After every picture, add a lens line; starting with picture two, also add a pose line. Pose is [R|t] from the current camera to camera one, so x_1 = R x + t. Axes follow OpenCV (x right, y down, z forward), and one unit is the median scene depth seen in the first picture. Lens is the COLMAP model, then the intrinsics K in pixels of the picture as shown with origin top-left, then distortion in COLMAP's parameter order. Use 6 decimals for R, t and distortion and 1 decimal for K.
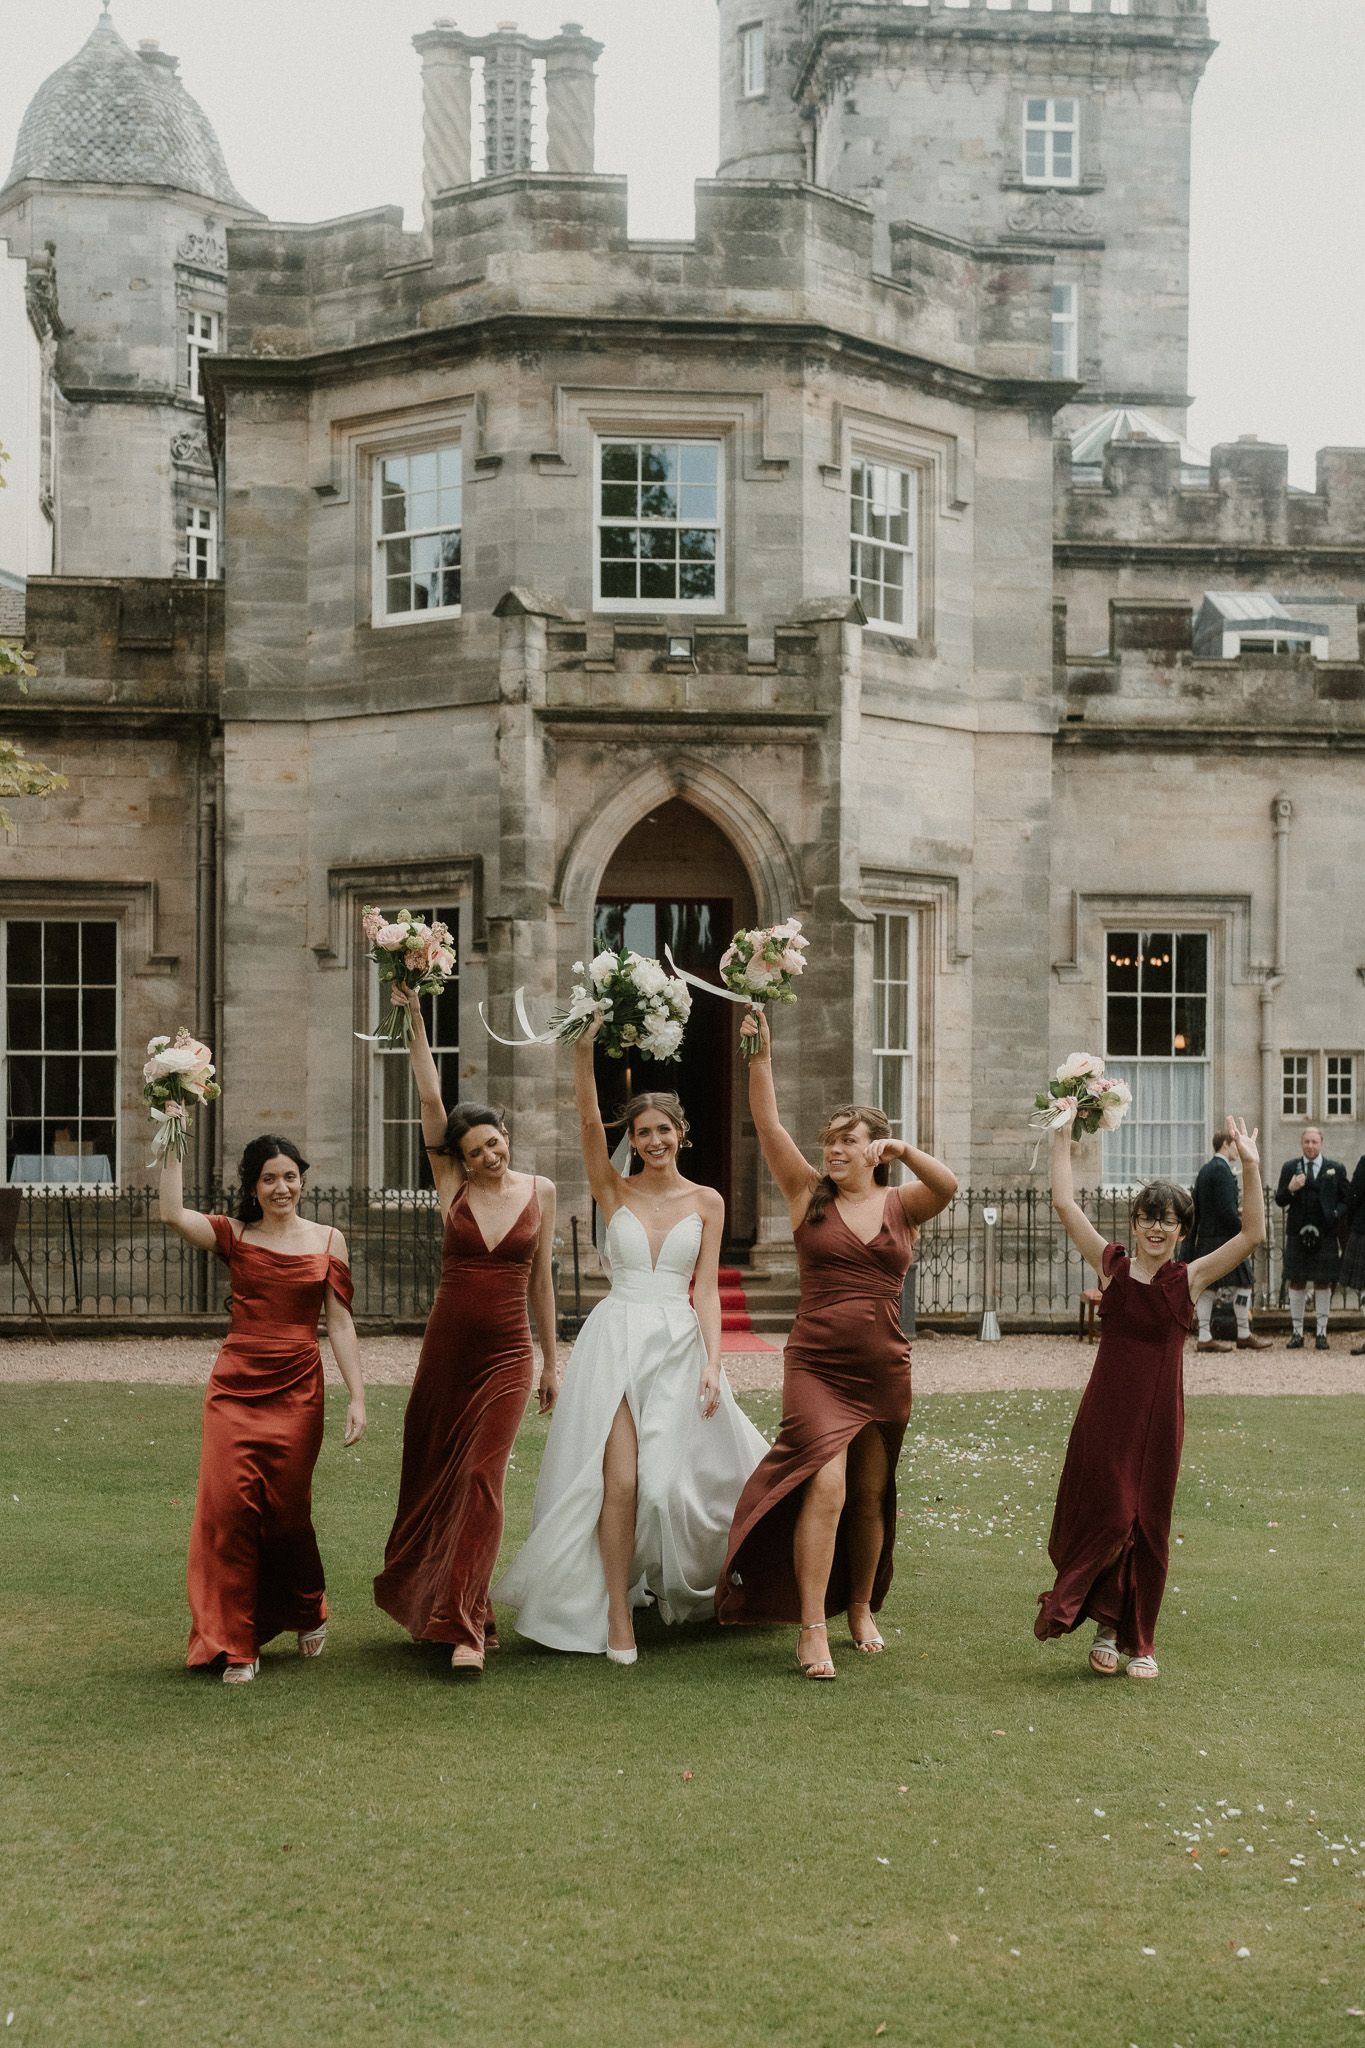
lens RADIAL K [[3119.7, 0, 698.7], [0, 3119.7, 1111.7], [0, 0, 1]] dist [-0.011246, 0.017300]
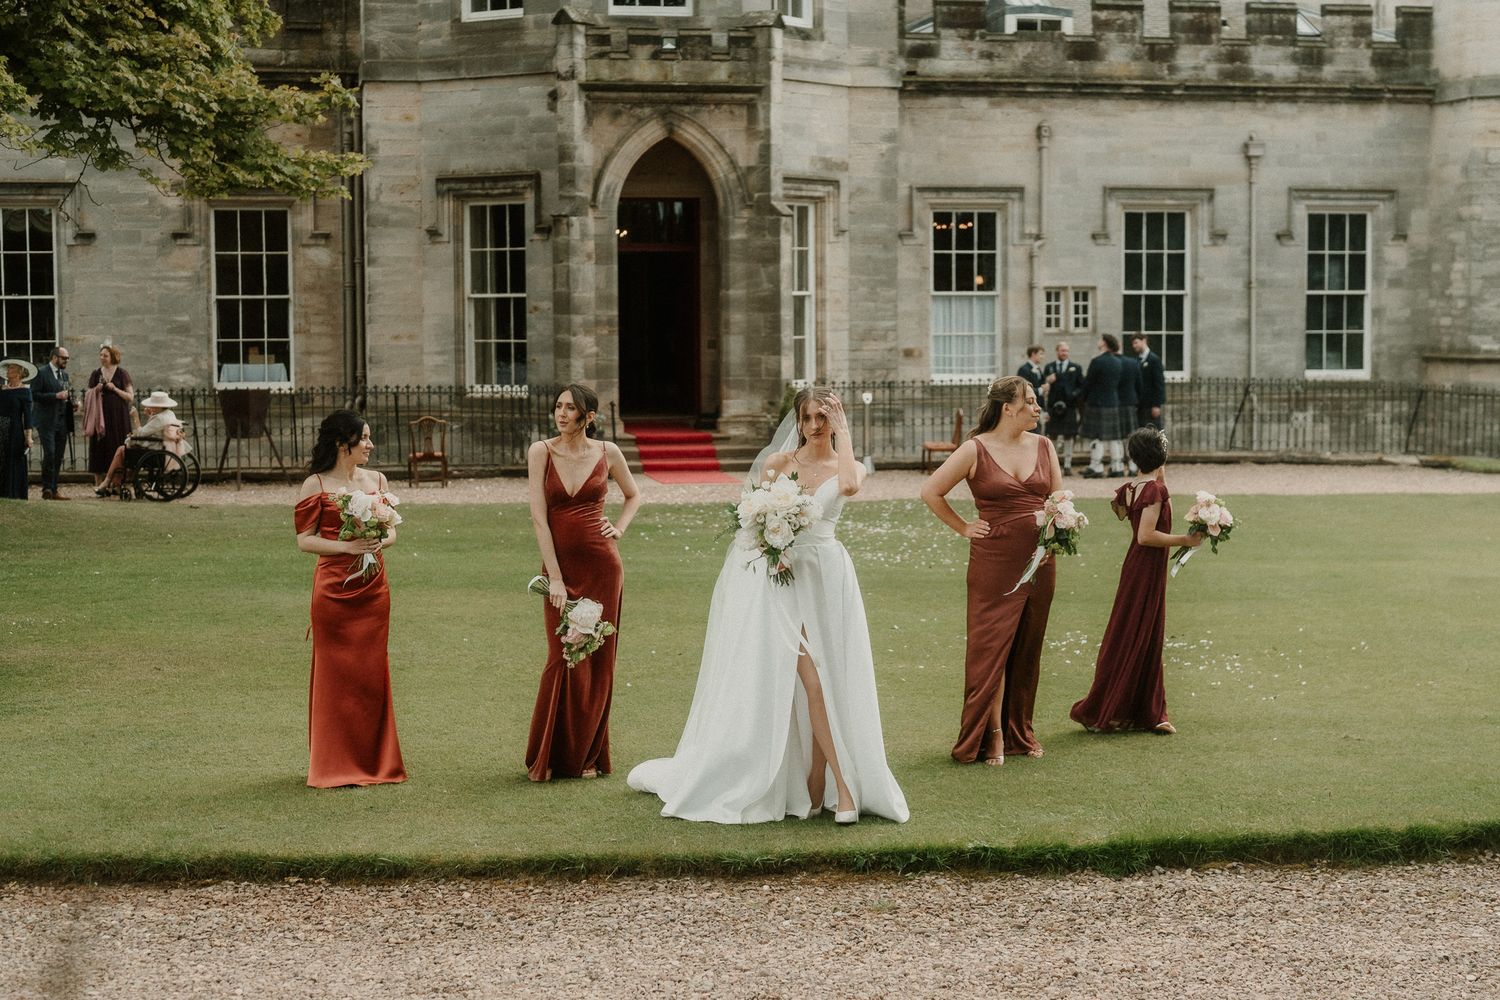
lens RADIAL K [[2501.8, 0, 855.0], [0, 2501.8, 438.8], [0, 0, 1]] dist [-0.001495, 0.020264]
pose [[0.994283, -0.014935, 0.105729, -0.044703], [0.009124, 0.998432, 0.055230, -0.015242], [-0.106388, -0.053949, 0.992860, -0.260300]]
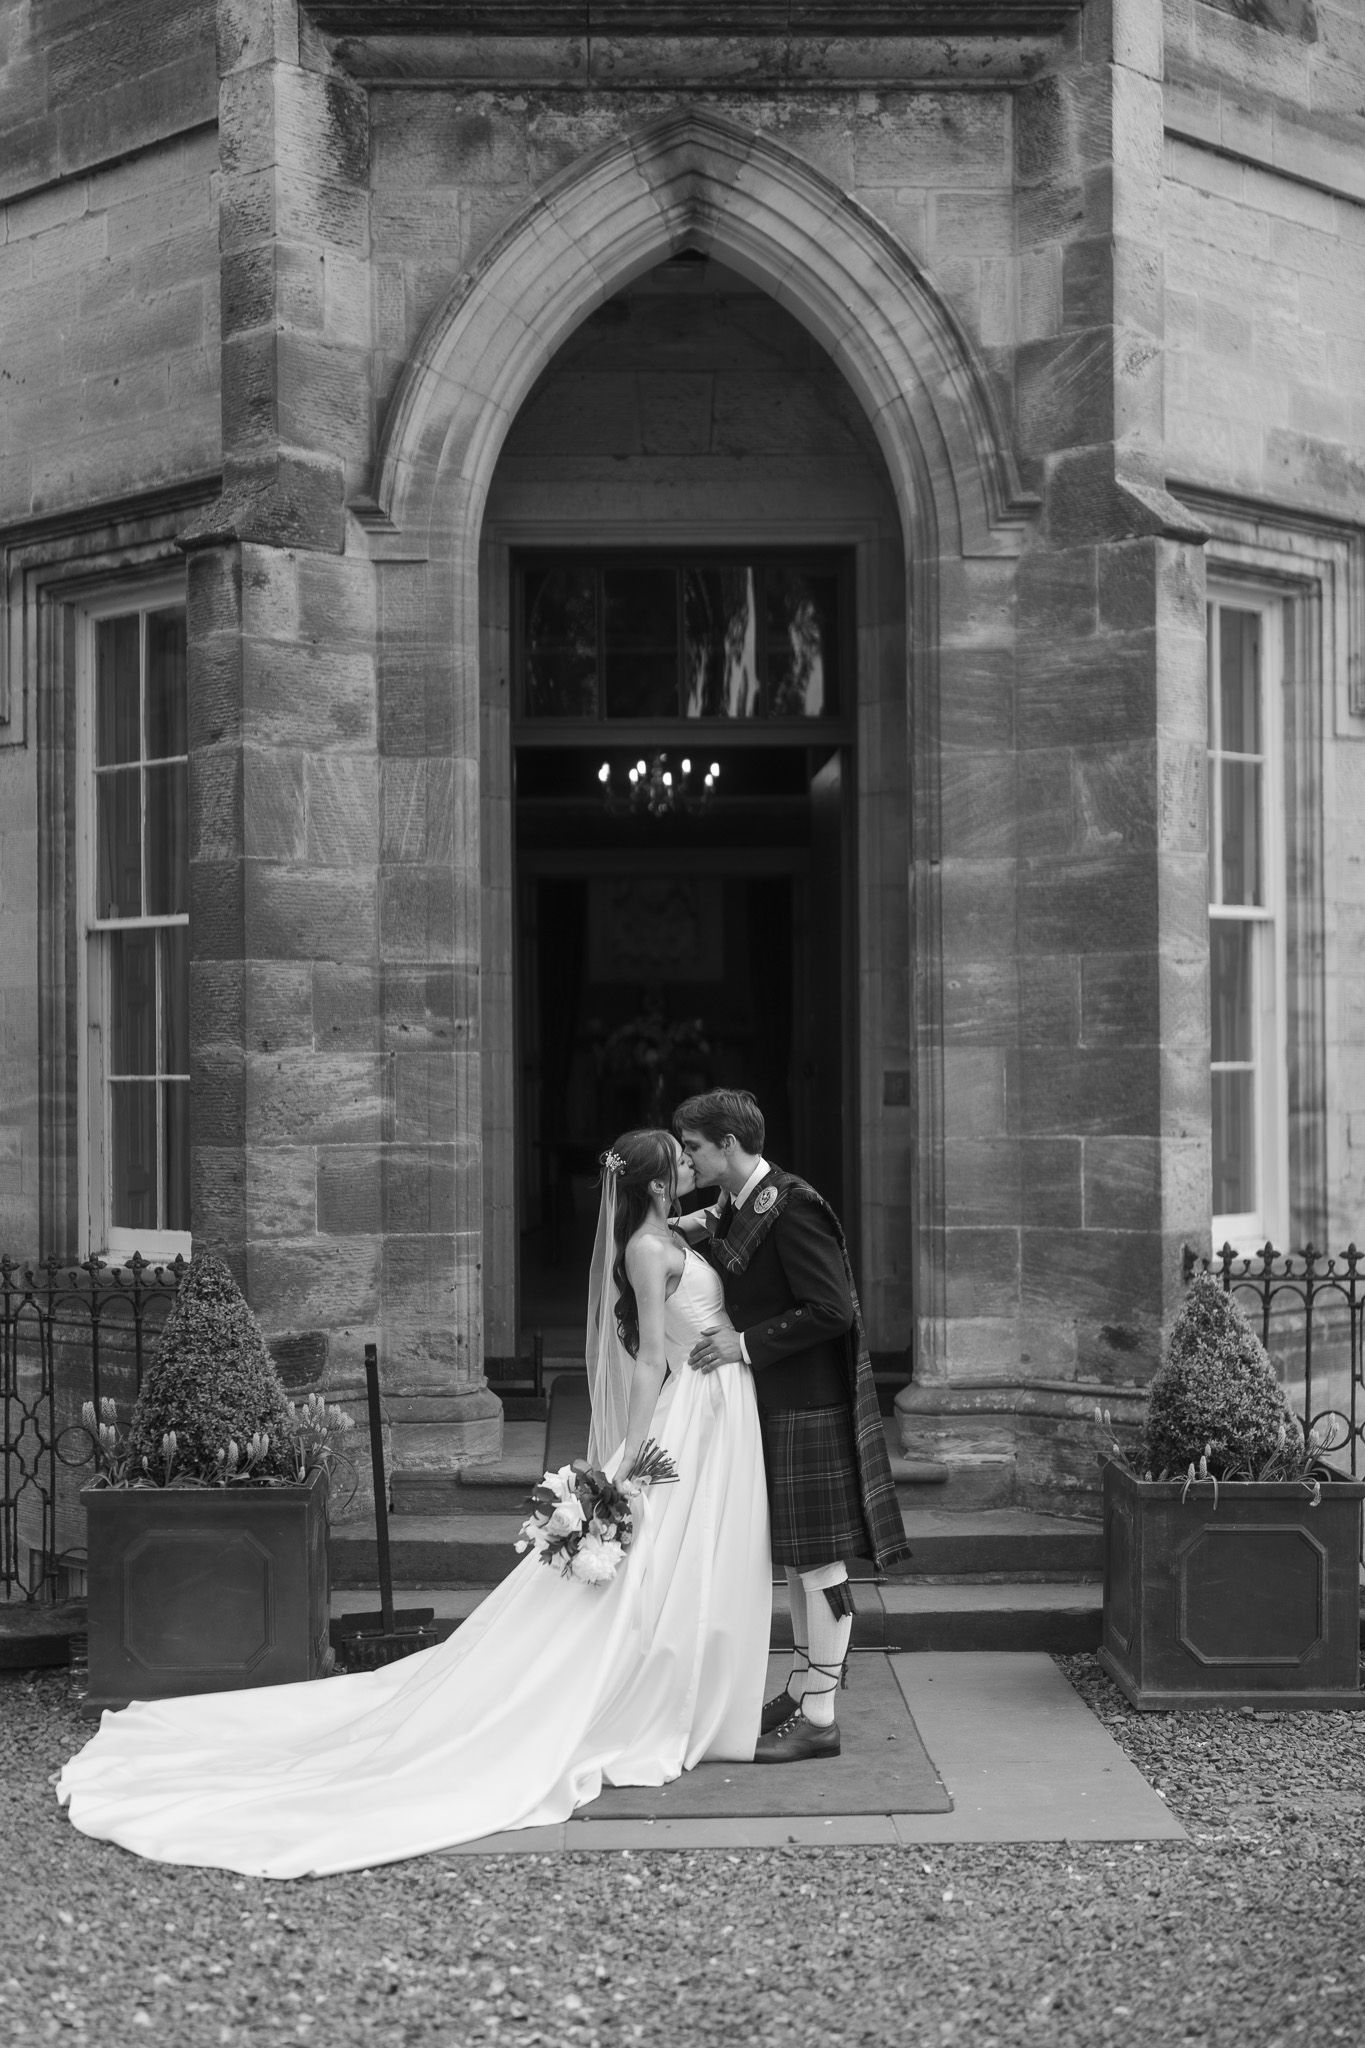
lens RADIAL K [[2909.2, 0, 682.5], [0, 2909.2, 1024.0], [0, 0, 1]] dist [-0.015090, 0.082573]
pose [[0.995479, -0.013341, -0.094044, 0.022730], [0.012200, 0.999845, -0.012702, 0.001515], [0.094199, 0.011497, 0.995487, 0.579231]]
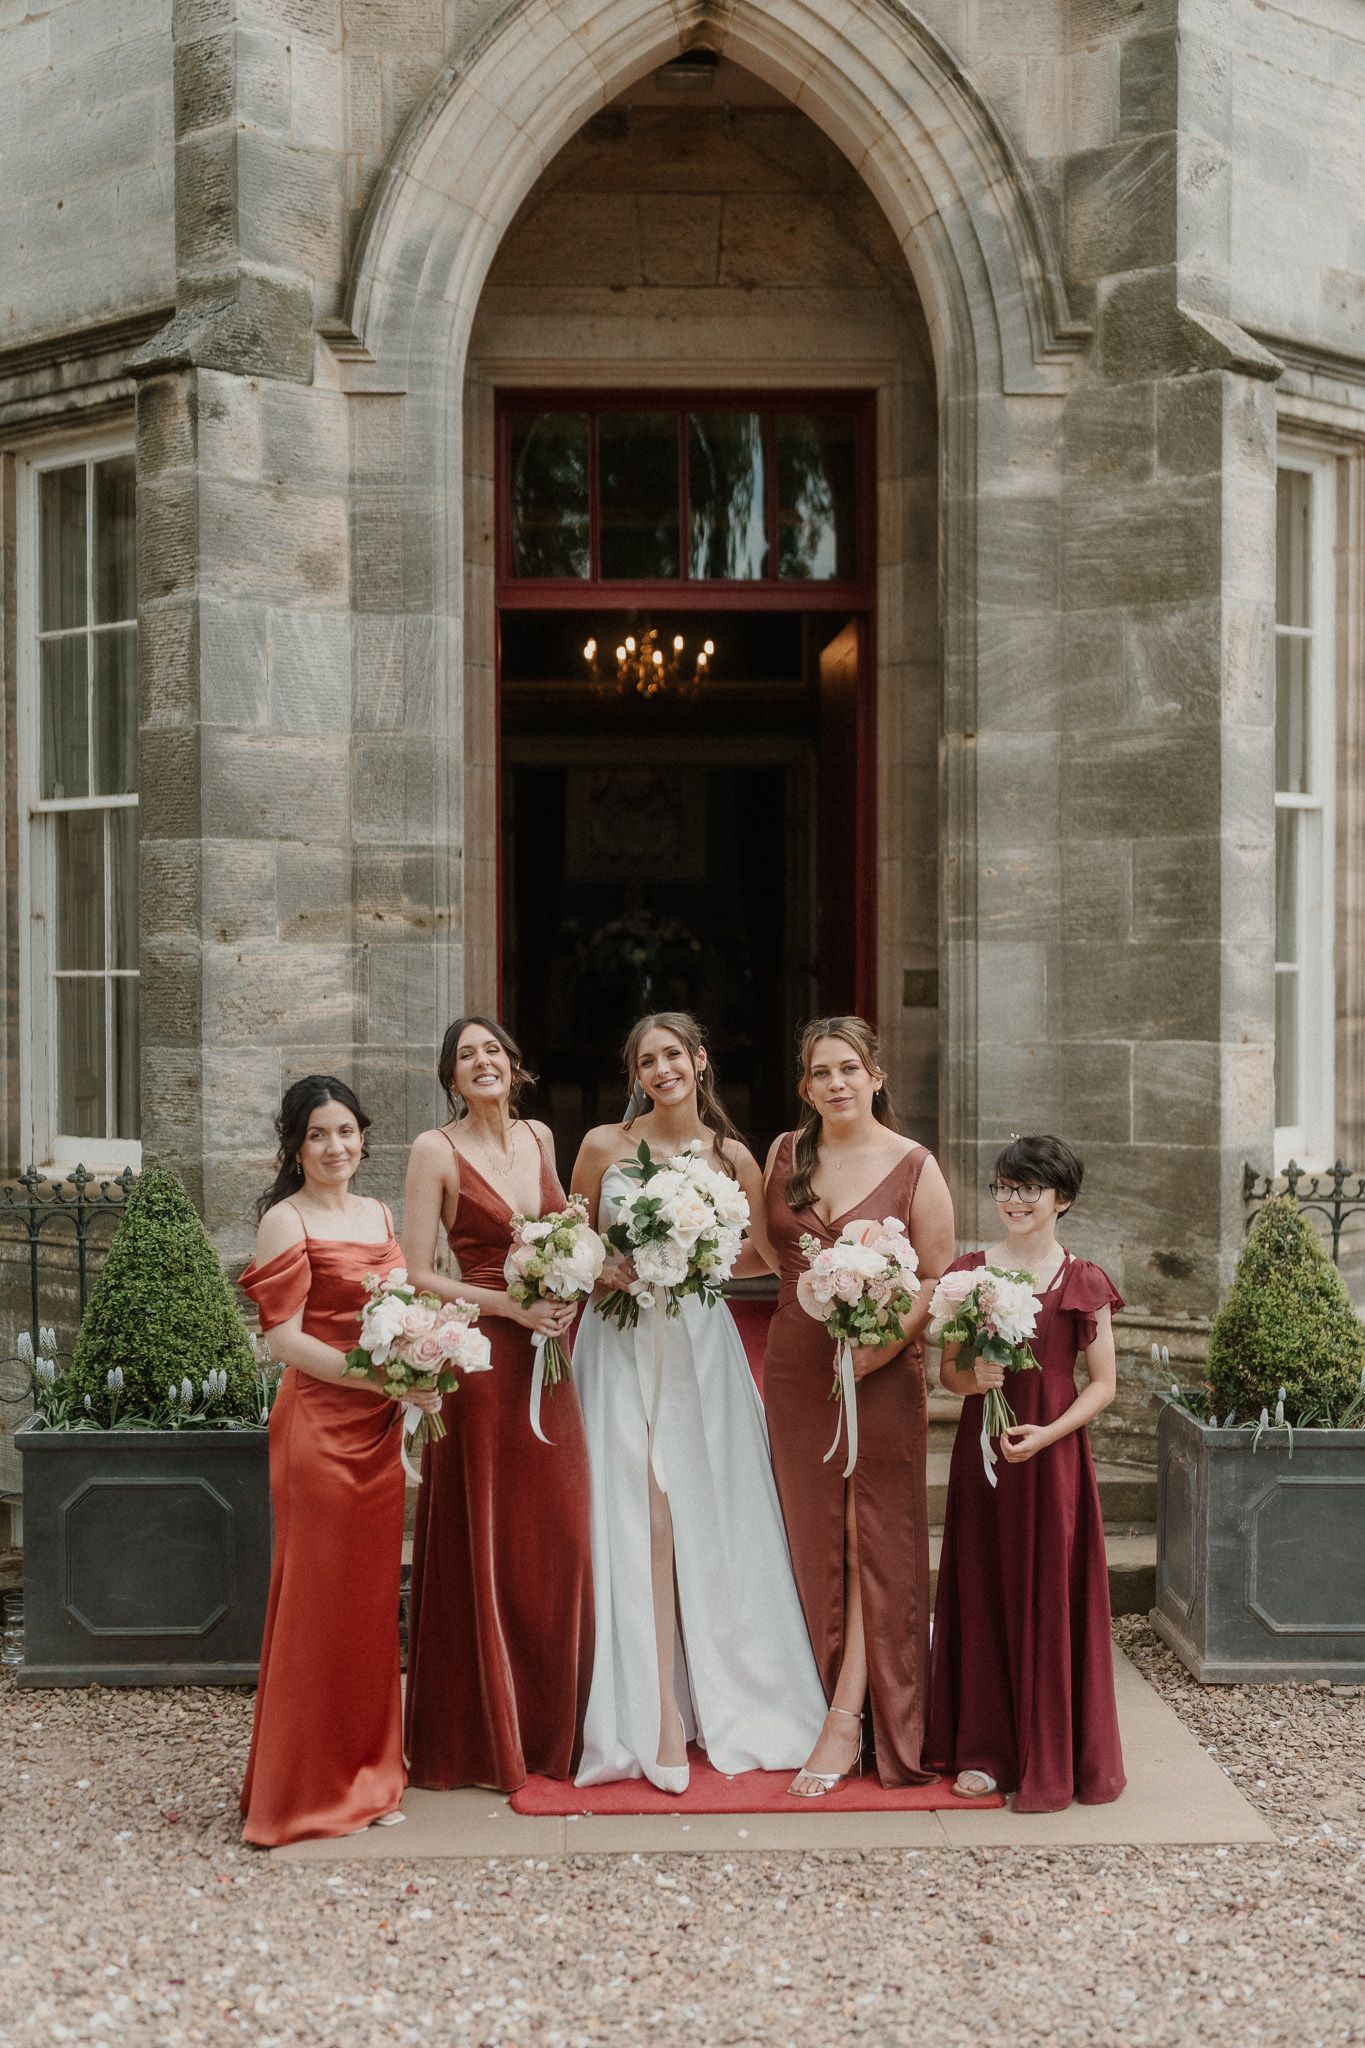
lens RADIAL K [[2962.3, 0, 675.1], [0, 2962.3, 1026.0], [0, 0, 1]] dist [-0.003060, 0.044386]
pose [[0.996245, -0.004909, -0.086436, 0.016553], [0.006661, 0.999778, 0.019999, 0.002658], [0.086318, -0.020499, 0.996057, 0.605711]]
